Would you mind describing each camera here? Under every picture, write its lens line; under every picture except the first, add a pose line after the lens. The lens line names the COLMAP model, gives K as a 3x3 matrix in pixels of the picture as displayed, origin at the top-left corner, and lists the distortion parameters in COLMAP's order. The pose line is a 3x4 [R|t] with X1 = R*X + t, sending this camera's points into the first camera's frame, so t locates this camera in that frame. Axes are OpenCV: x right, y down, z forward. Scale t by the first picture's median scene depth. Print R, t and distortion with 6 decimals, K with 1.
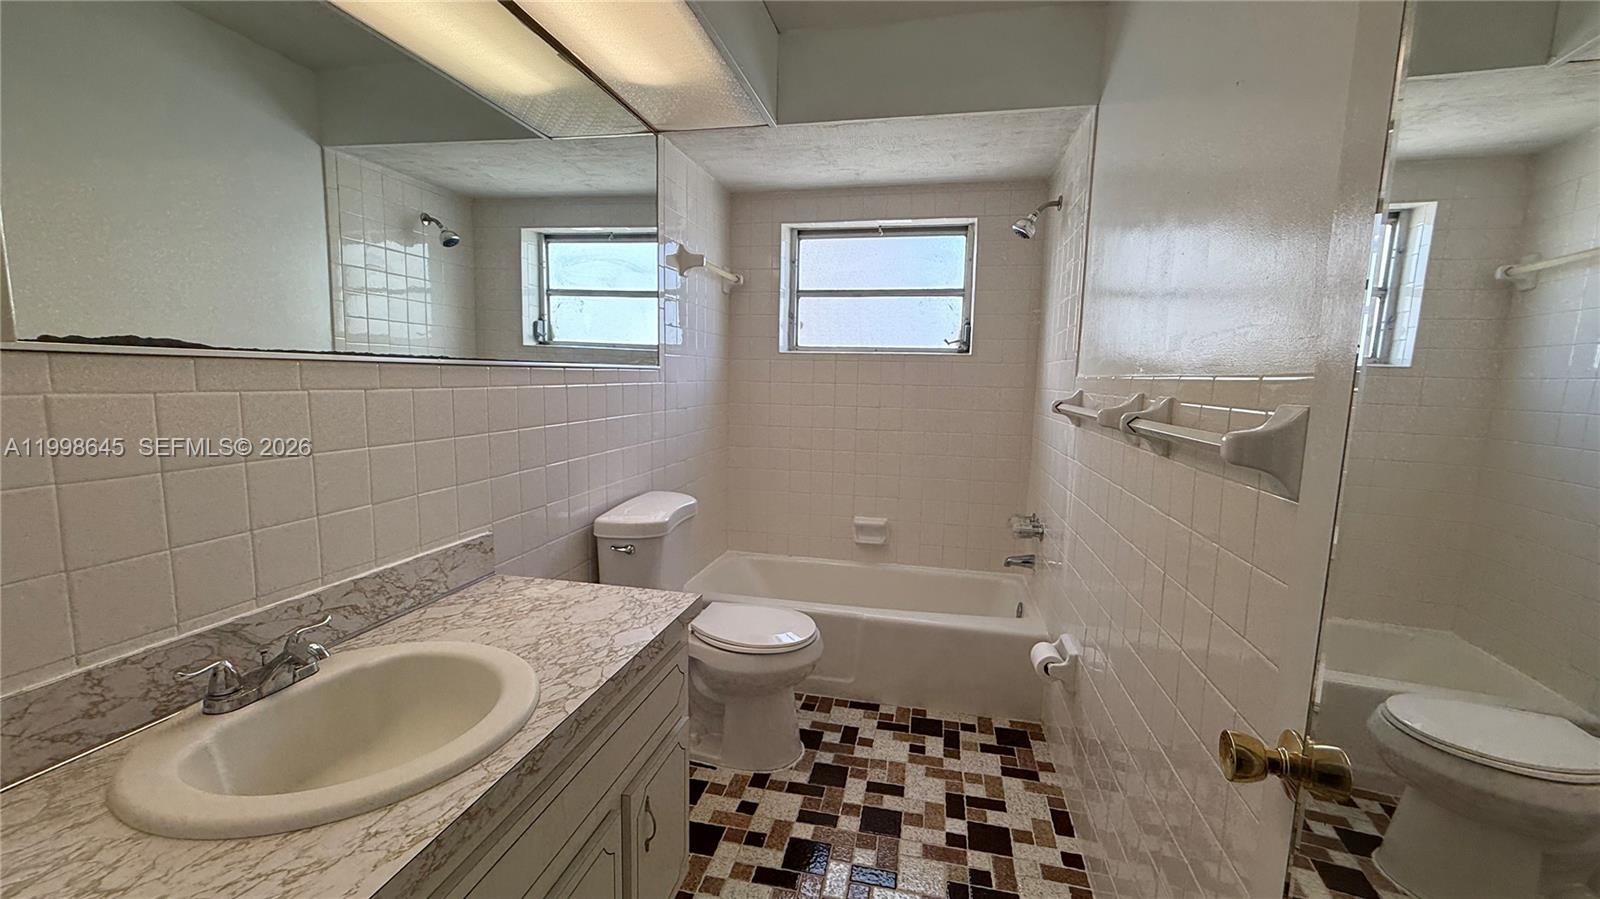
lens RADIAL K [[637.9, 0, 795.2], [0, 637.9, 450.8], [0, 0, 1]] dist [-0.000775, 0.001167]
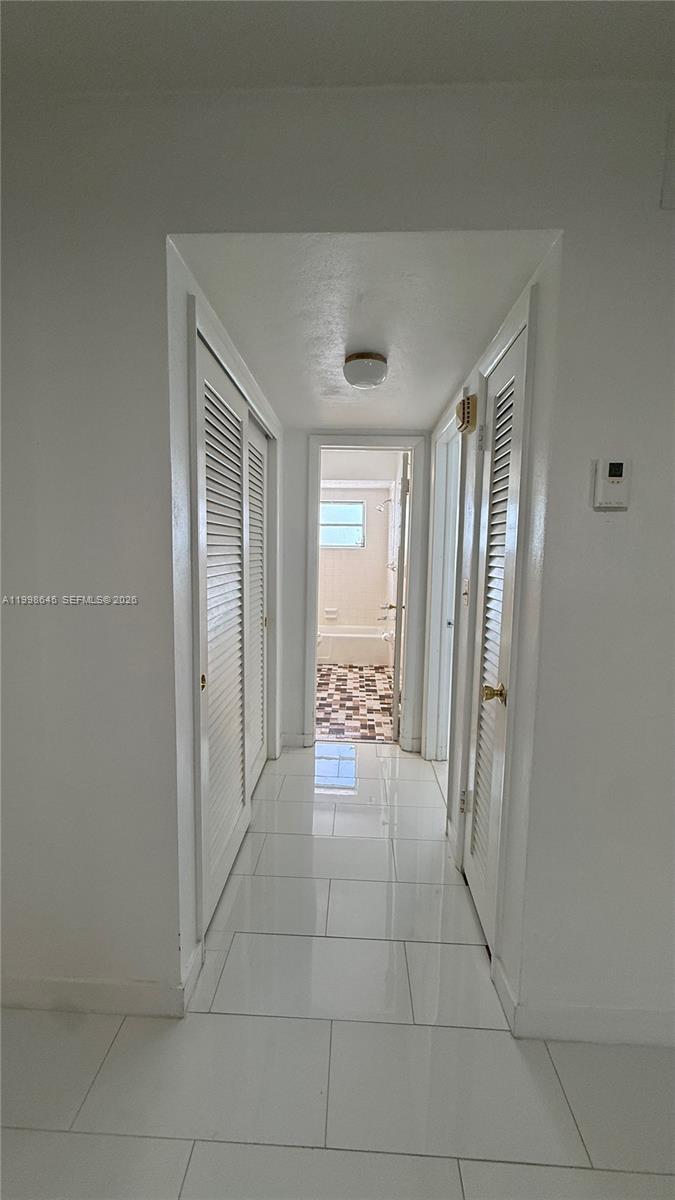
lens RADIAL K [[478.4, 0, 335.5], [0, 478.4, 599.9], [0, 0, 1]] dist [-0.000775, 0.001167]
pose [[0.983722, -0.020879, 0.178479, -0.403536], [0.021999, 0.999749, -0.004295, 0.144635], [-0.178344, 0.008151, 0.983934, -1.801850]]
